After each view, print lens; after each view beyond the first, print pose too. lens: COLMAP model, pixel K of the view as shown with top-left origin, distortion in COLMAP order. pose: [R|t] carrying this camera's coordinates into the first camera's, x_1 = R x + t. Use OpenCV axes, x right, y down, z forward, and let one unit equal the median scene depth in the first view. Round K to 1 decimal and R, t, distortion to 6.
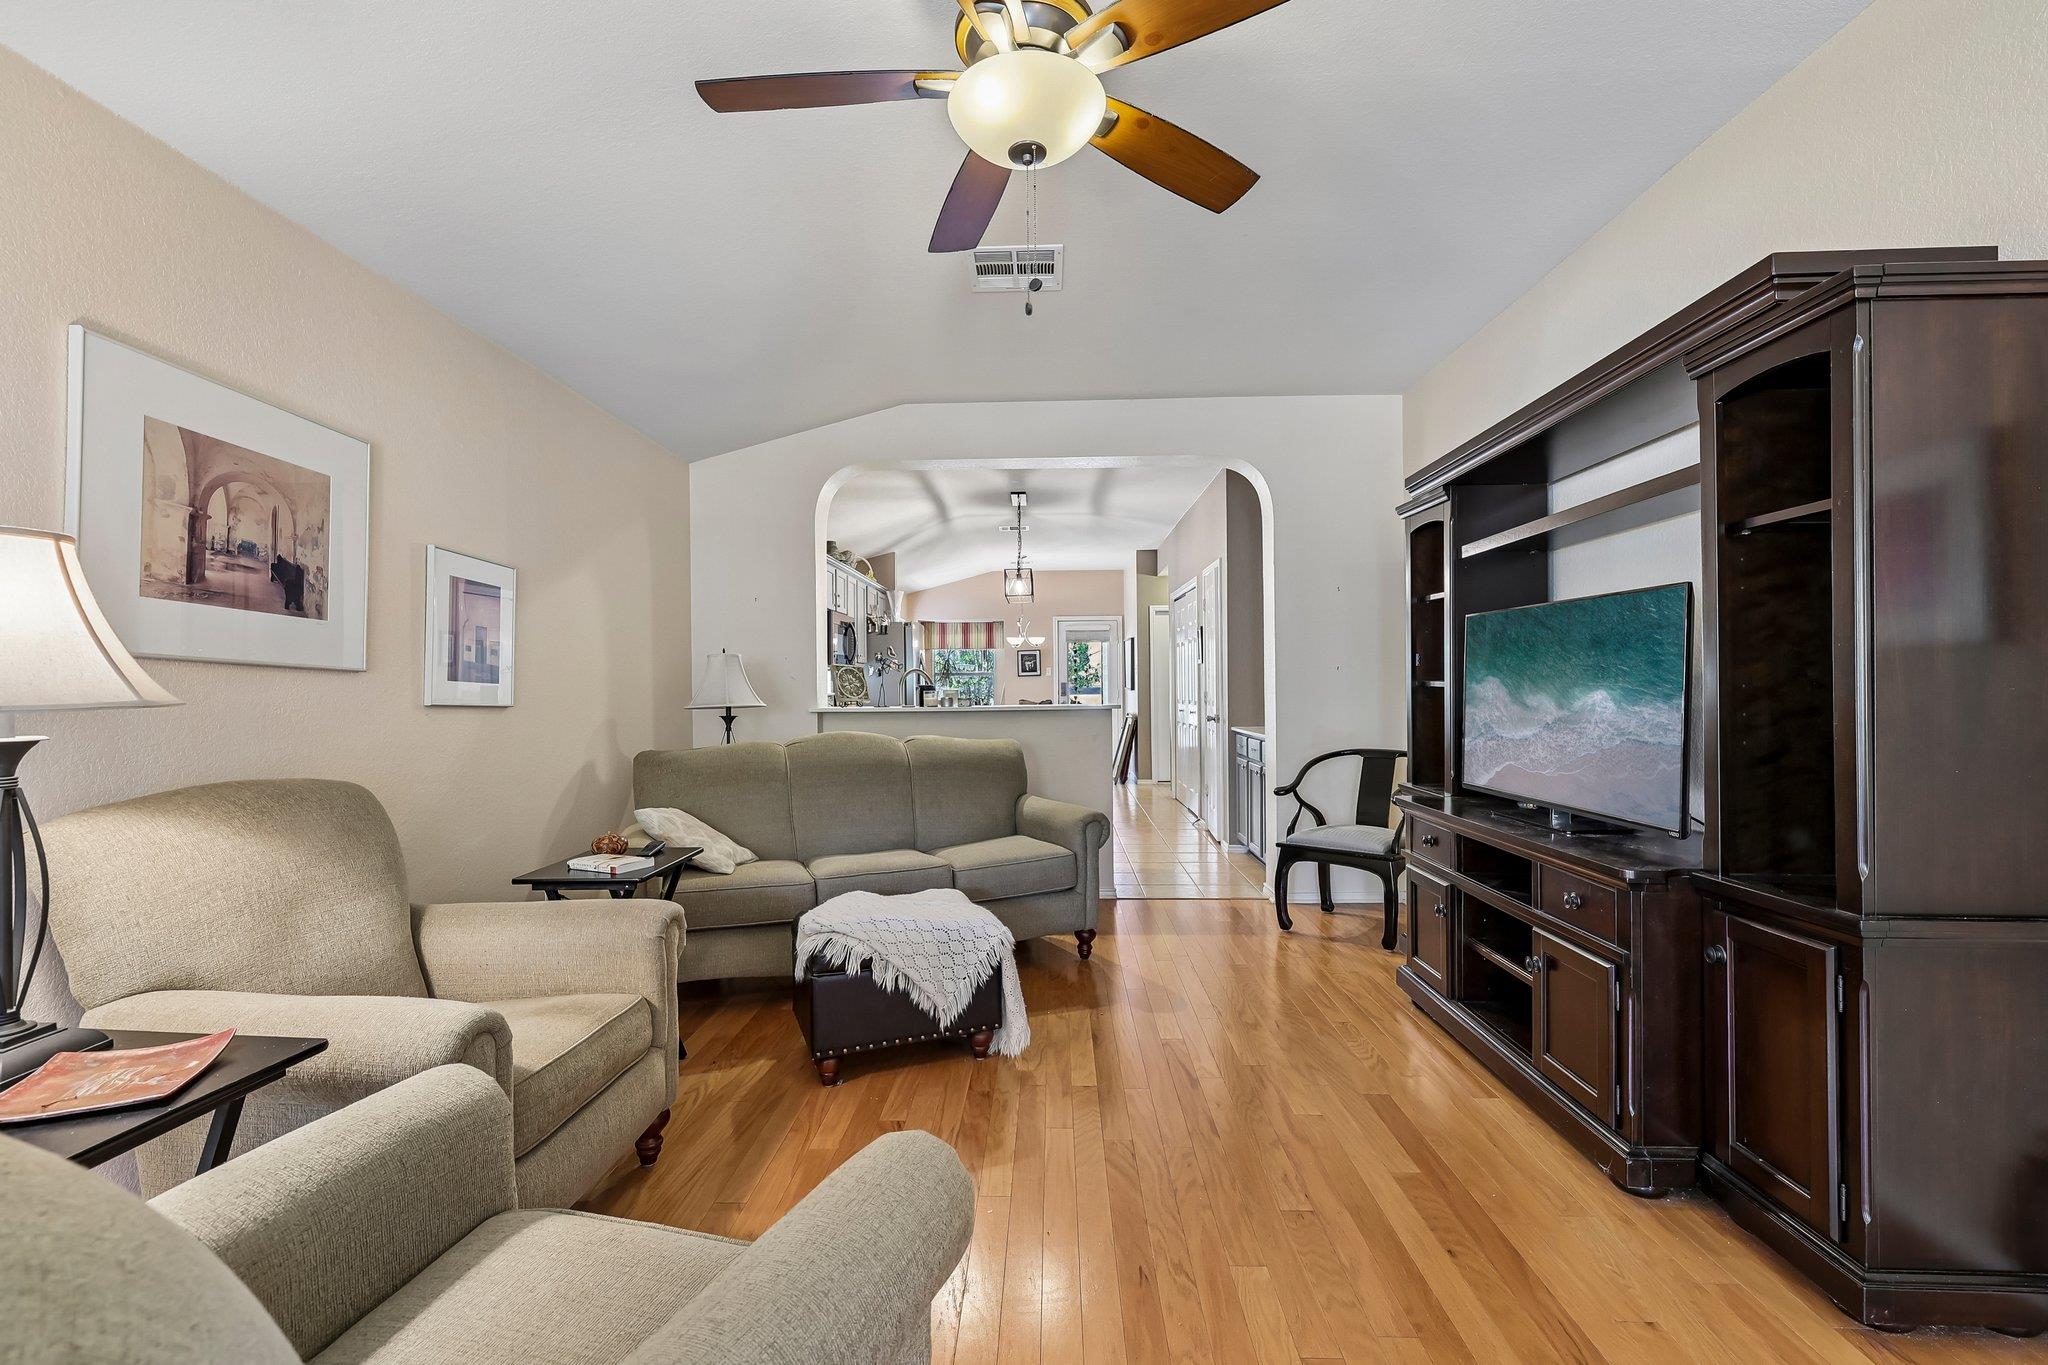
lens RADIAL K [[880.0, 0, 1019.4], [0, 880.0, 692.1], [0, 0, 1]] dist [-0.002188, 0.000353]
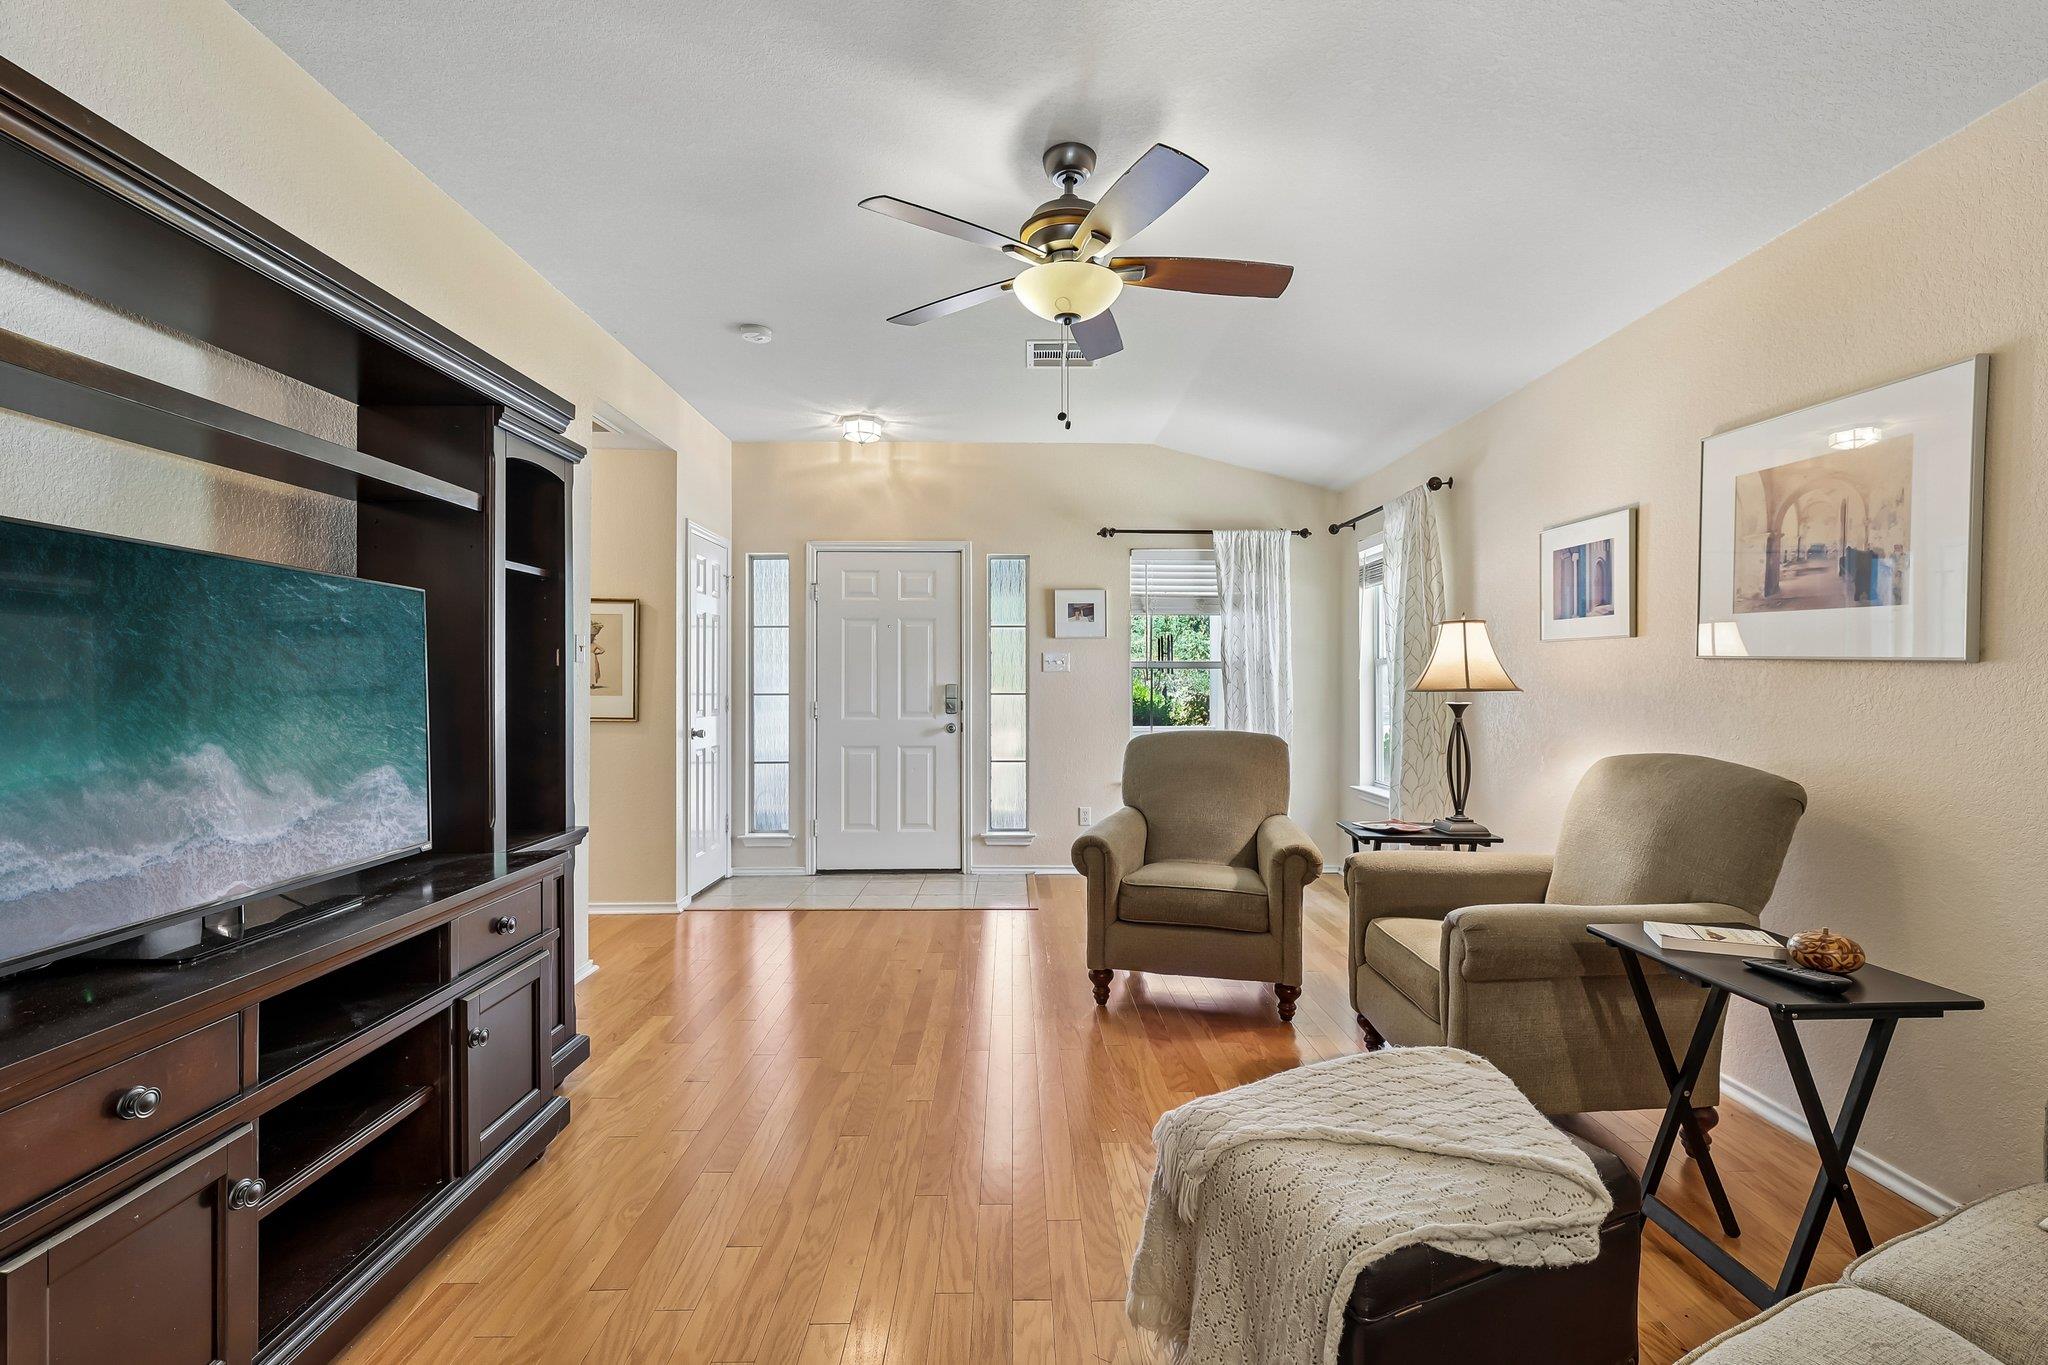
lens RADIAL K [[880.0, 0, 1034.1], [0, 880.0, 683.2], [0, 0, 1]] dist [-0.002188, 0.000353]
pose [[-0.998172, 0.014208, -0.058745, 0.100377], [0.013596, 0.999849, 0.010796, -0.022404], [0.058890, 0.009978, -0.998215, 1.580149]]
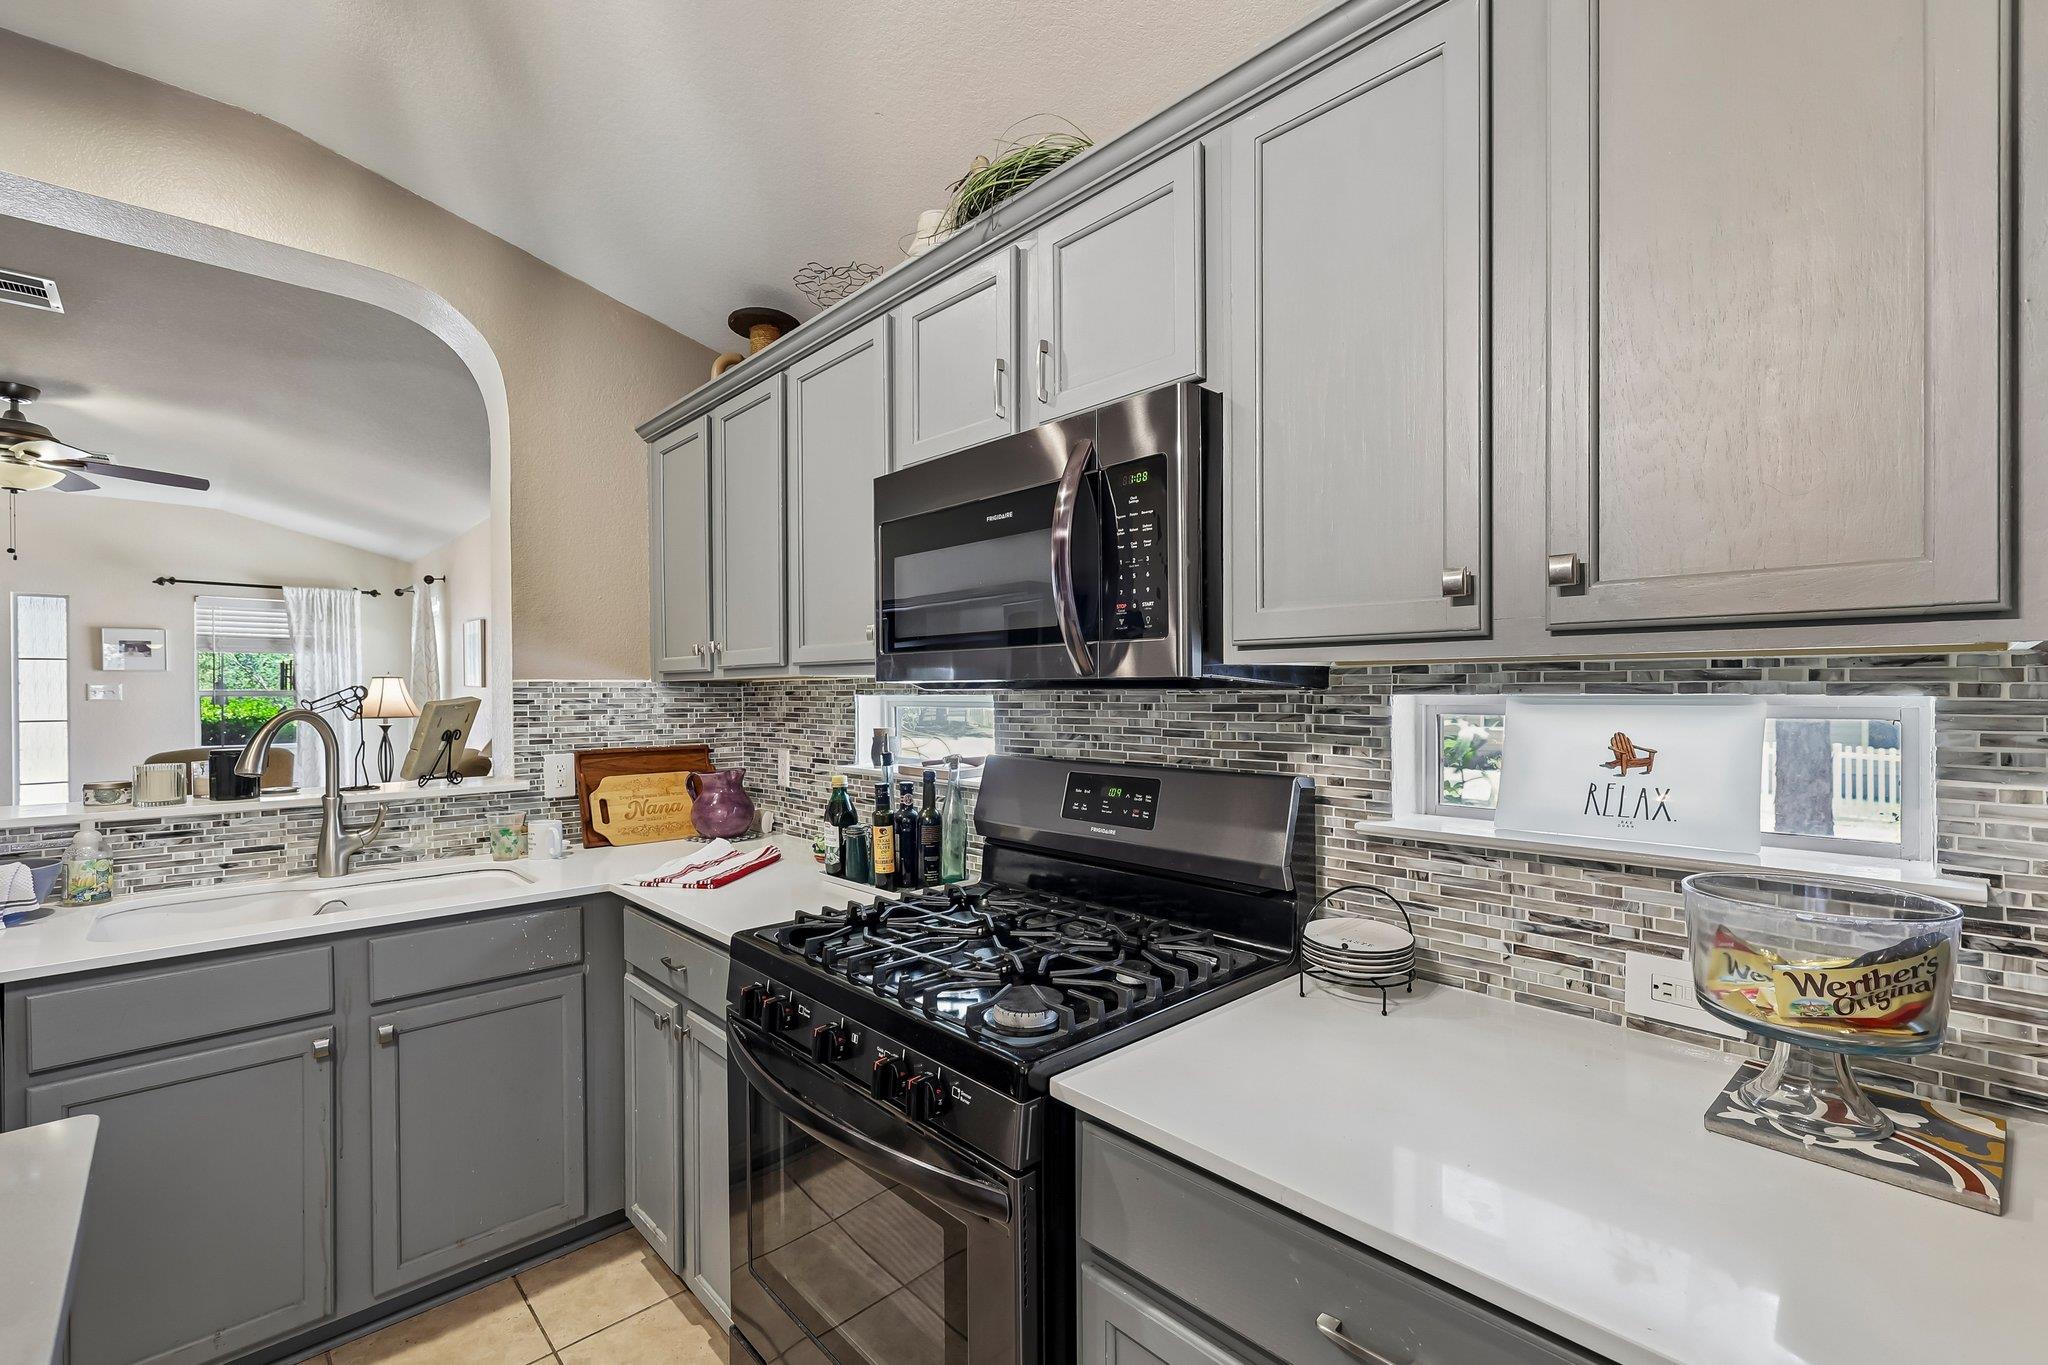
lens RADIAL K [[880.0, 0, 1019.0], [0, 880.0, 691.7], [0, 0, 1]] dist [-0.002188, 0.000353]
pose [[-0.704896, 0.016889, -0.709110, -0.132719], [0.004519, 0.999803, 0.019321, -0.082858], [0.709297, 0.010415, -0.704833, 2.873090]]
